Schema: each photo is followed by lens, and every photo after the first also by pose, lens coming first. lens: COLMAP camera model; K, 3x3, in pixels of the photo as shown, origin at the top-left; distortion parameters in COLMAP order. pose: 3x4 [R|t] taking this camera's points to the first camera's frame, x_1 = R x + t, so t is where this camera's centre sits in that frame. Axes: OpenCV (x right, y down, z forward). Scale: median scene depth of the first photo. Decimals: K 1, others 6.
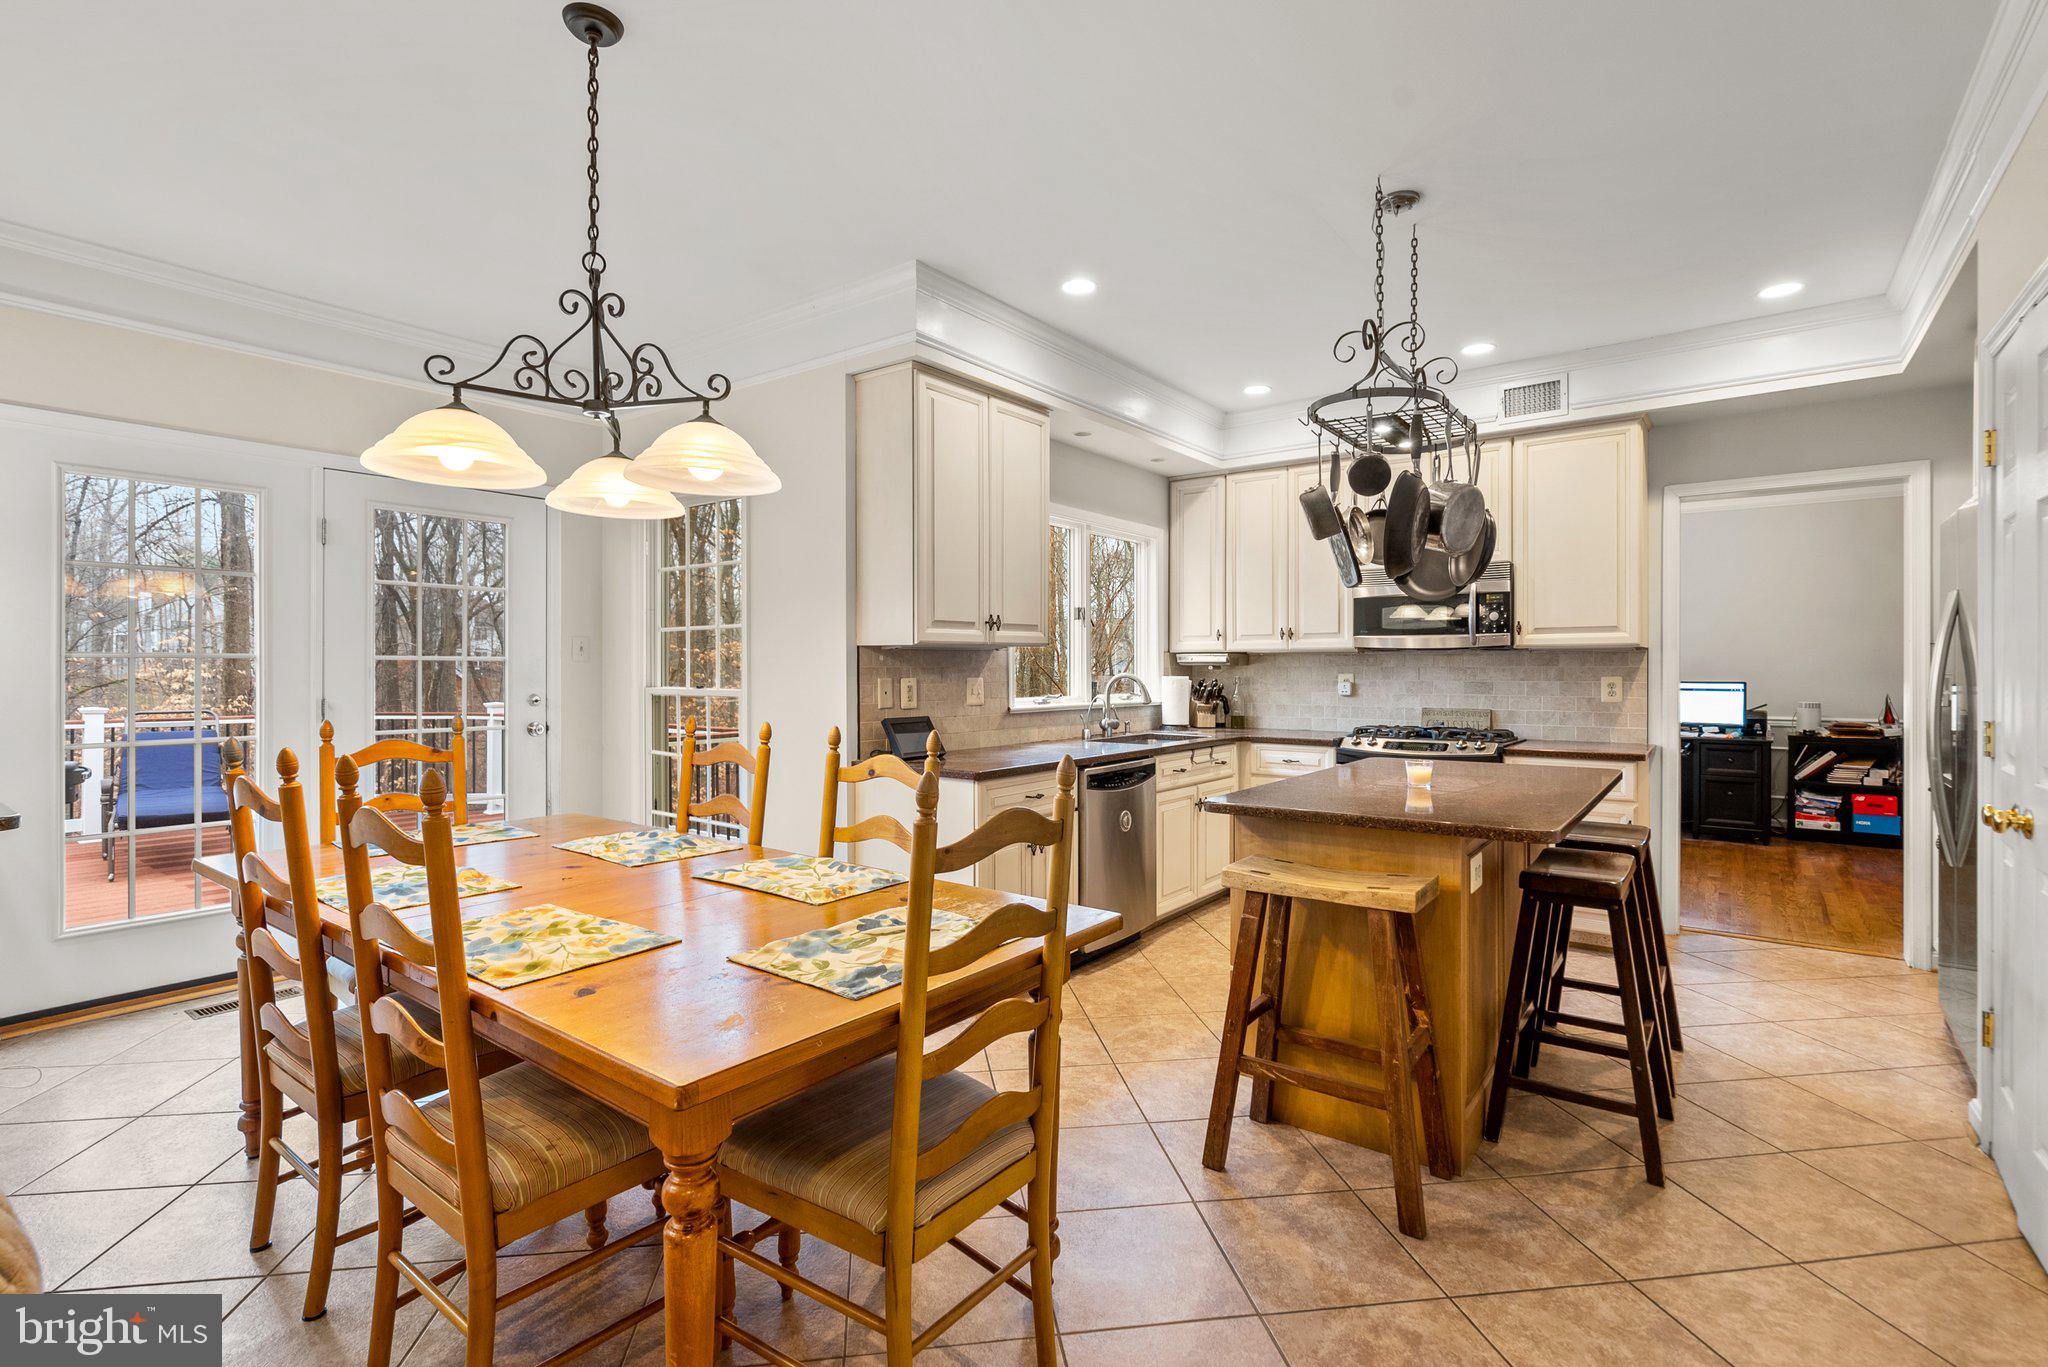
lens RADIAL K [[952.1, 0, 1015.1], [0, 952.1, 671.8], [0, 0, 1]] dist [-0.009802, 0.005061]
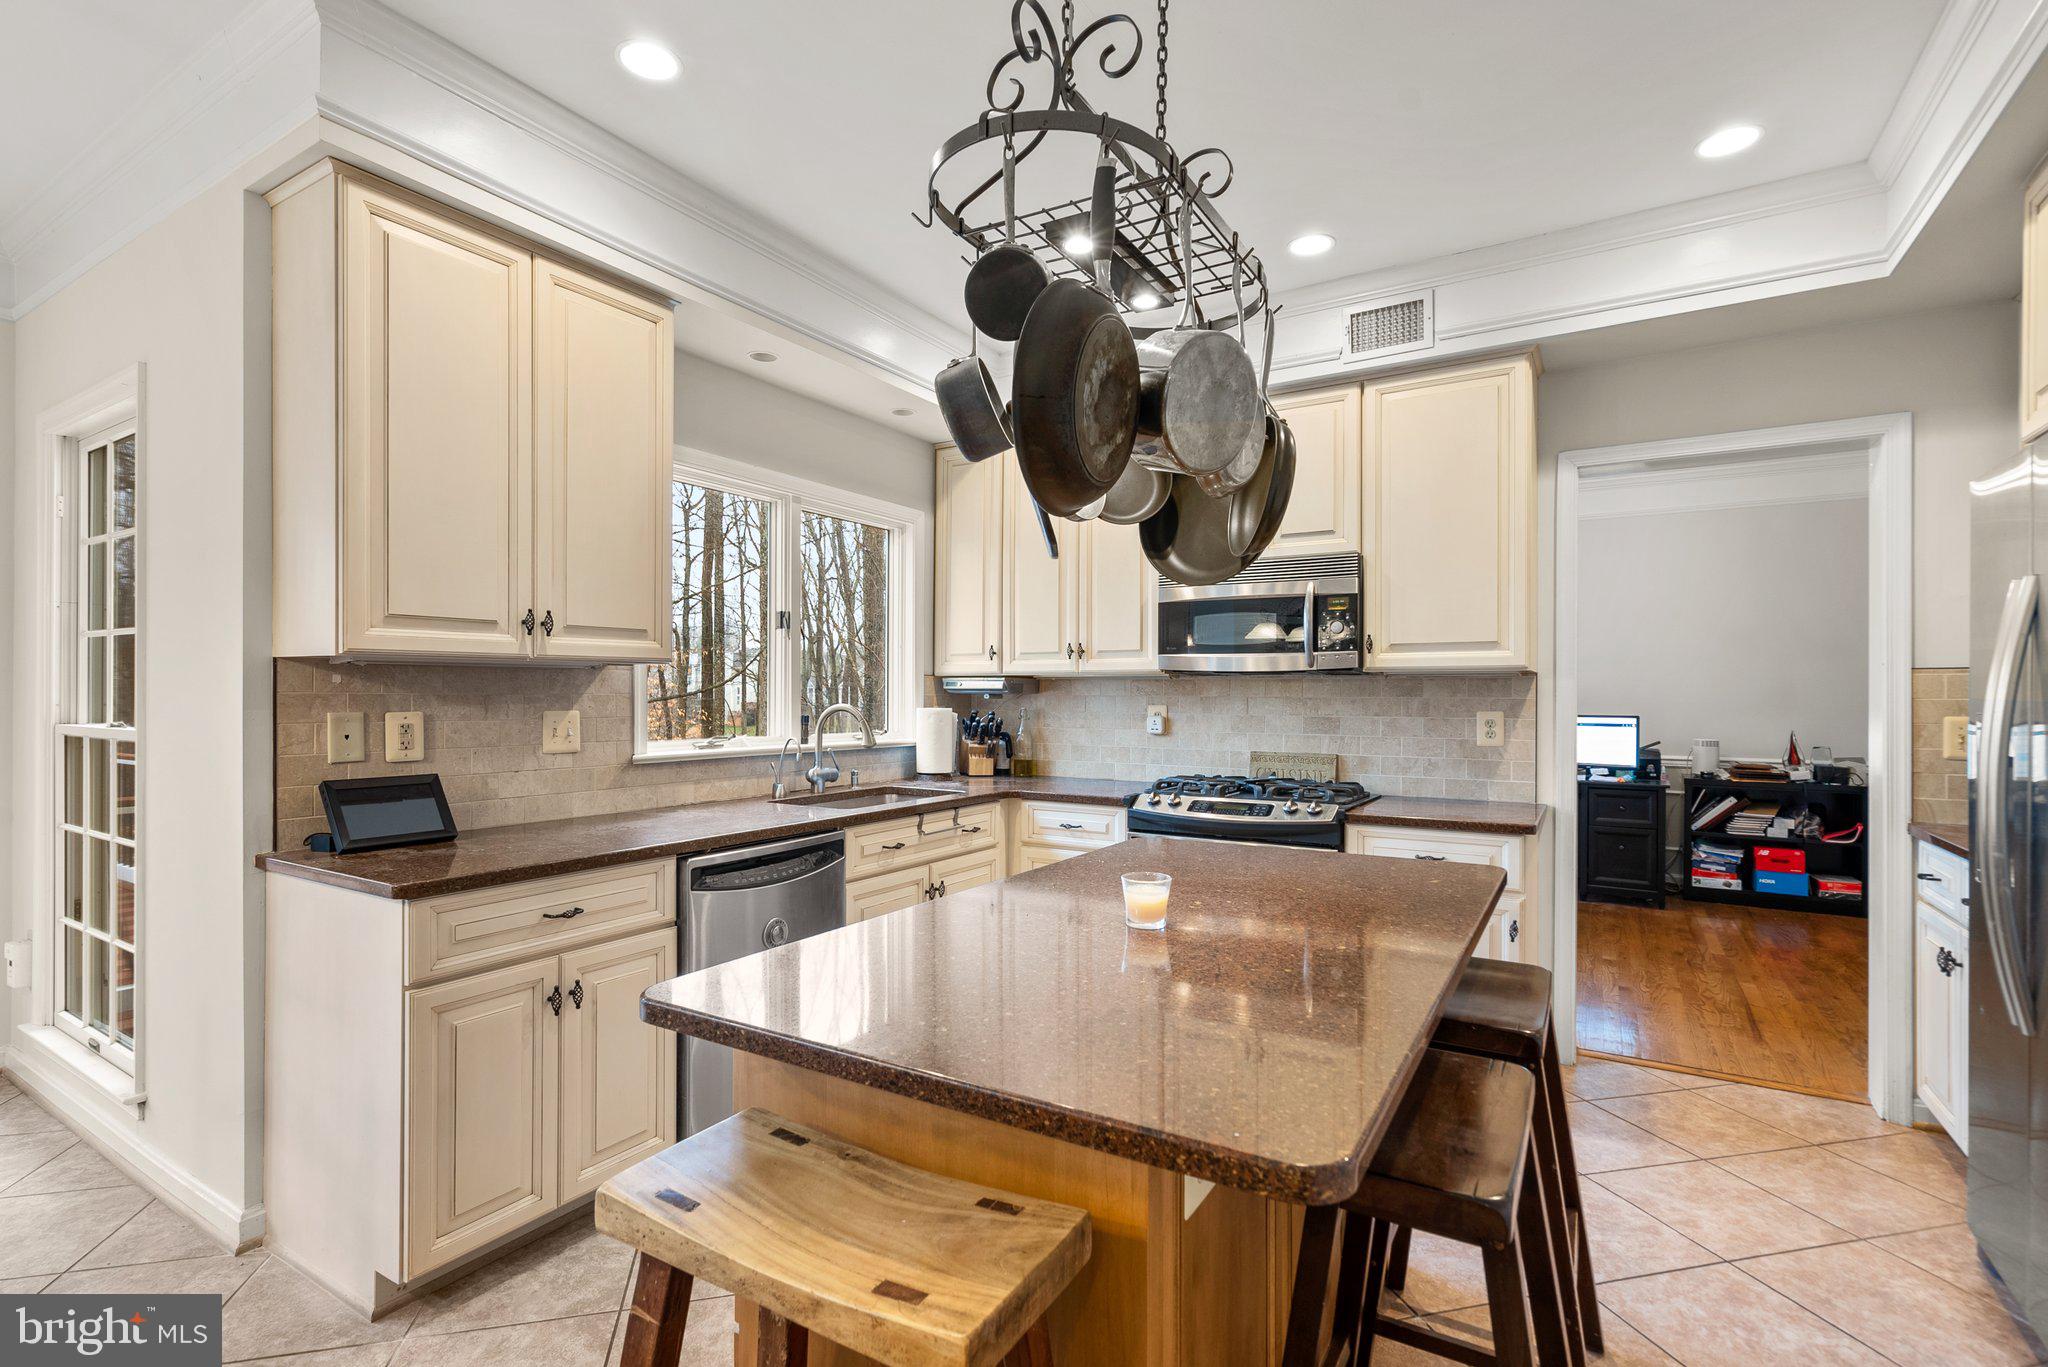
lens RADIAL K [[952.1, 0, 1017.3], [0, 952.1, 694.2], [0, 0, 1]] dist [-0.009802, 0.005061]
pose [[0.994972, 0.004862, 0.100036, 0.185723], [-0.004404, 0.999979, -0.004796, -0.003097], [-0.100057, 0.004331, 0.994972, 0.296960]]
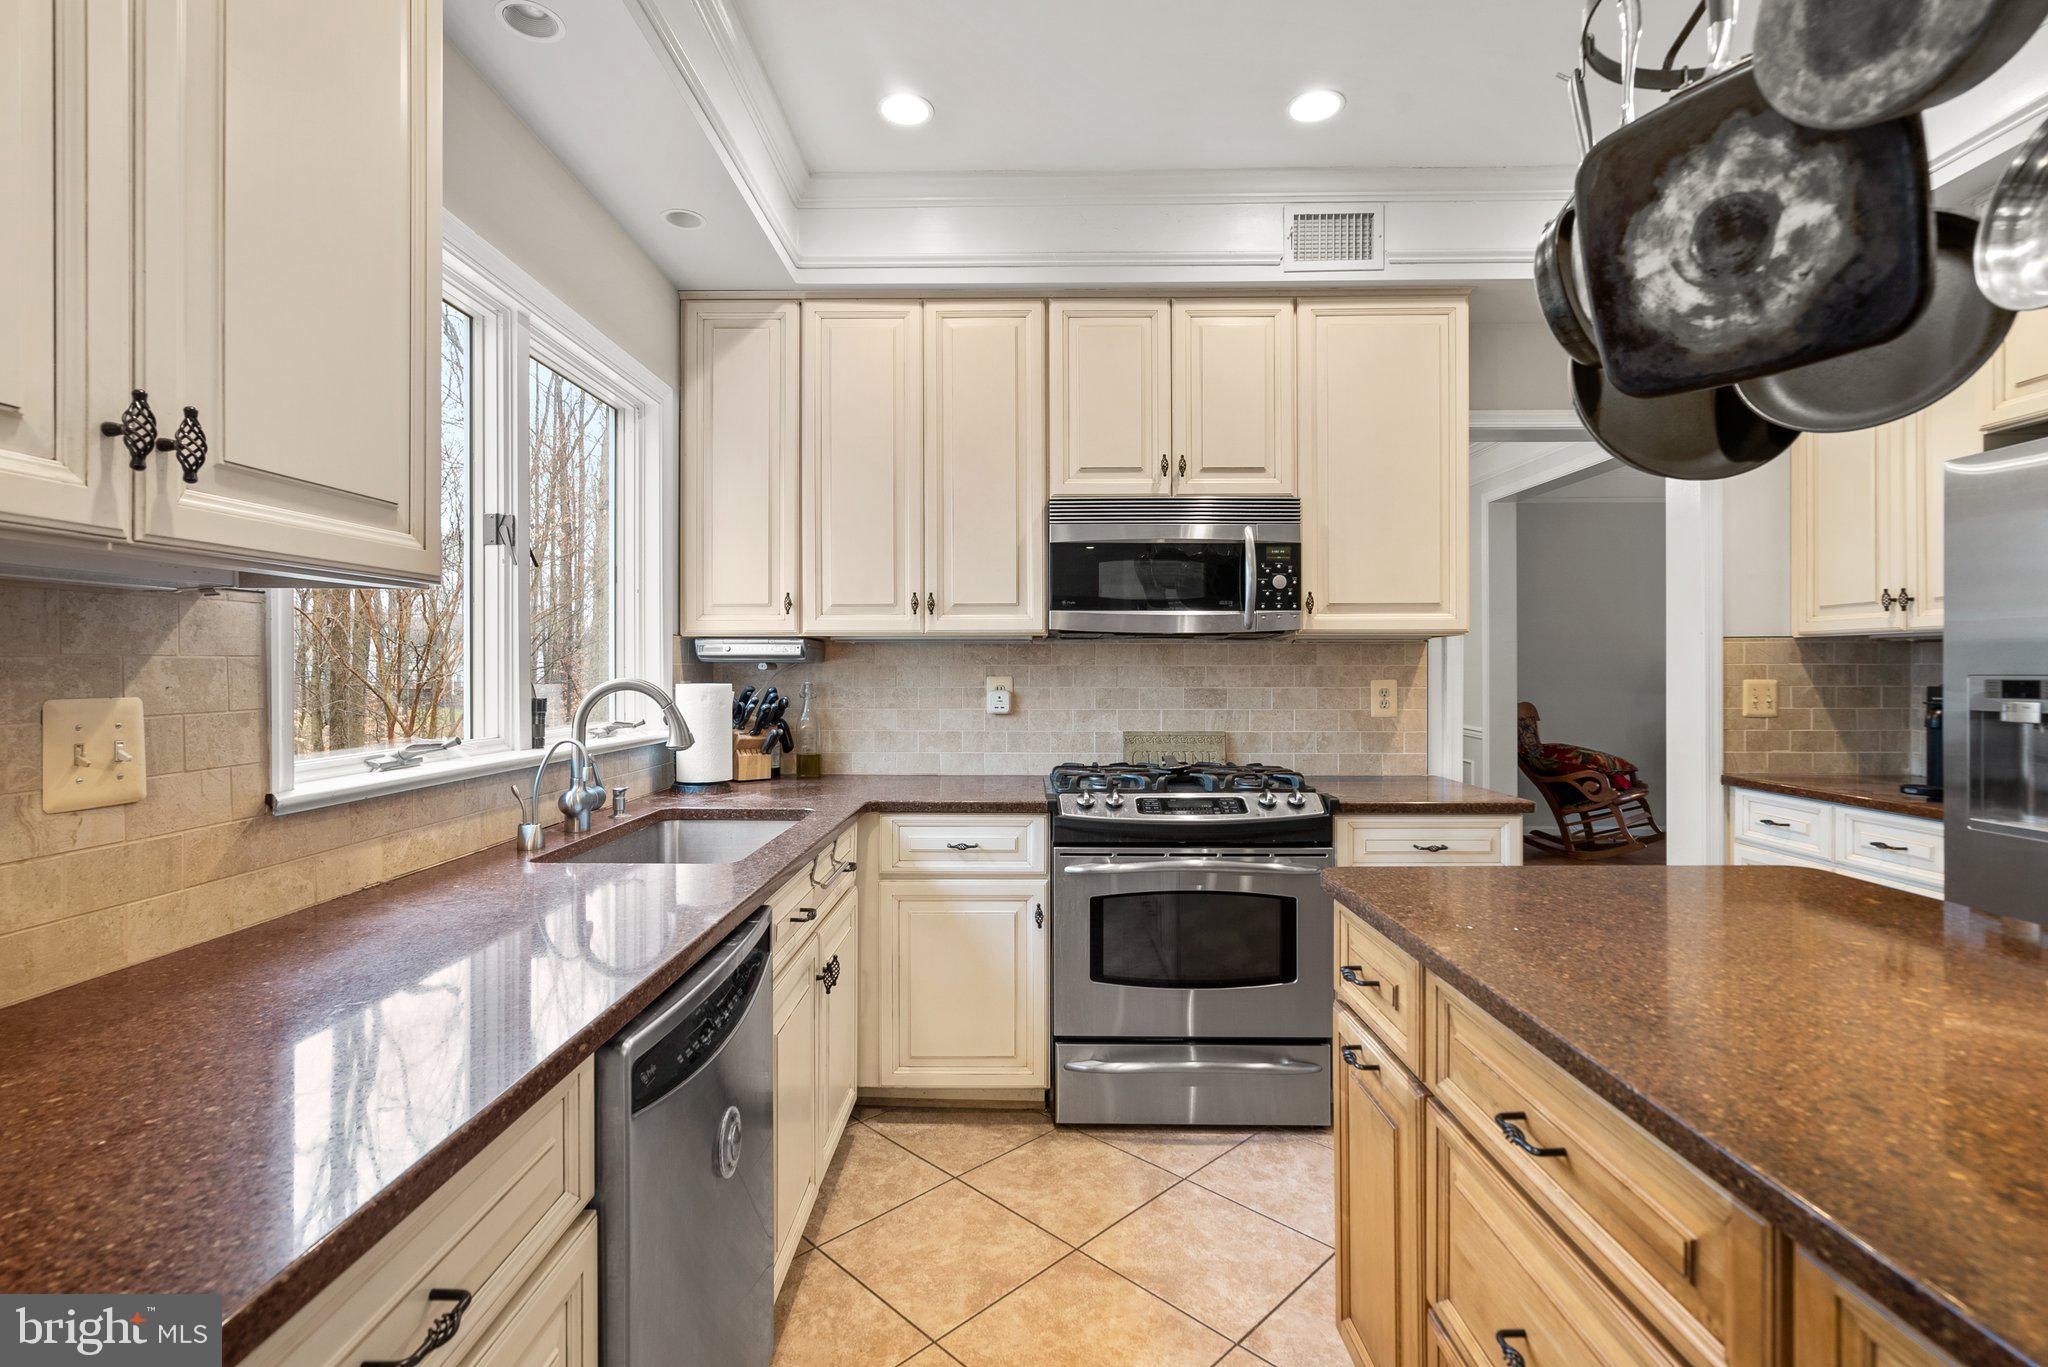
lens RADIAL K [[952.1, 0, 1017.6], [0, 952.1, 668.3], [0, 0, 1]] dist [-0.009802, 0.005061]
pose [[0.799825, 0.001774, 0.600231, 0.002527], [0.002680, 0.999975, -0.006526, 0.000562], [-0.600228, 0.006828, 0.799800, 0.597959]]
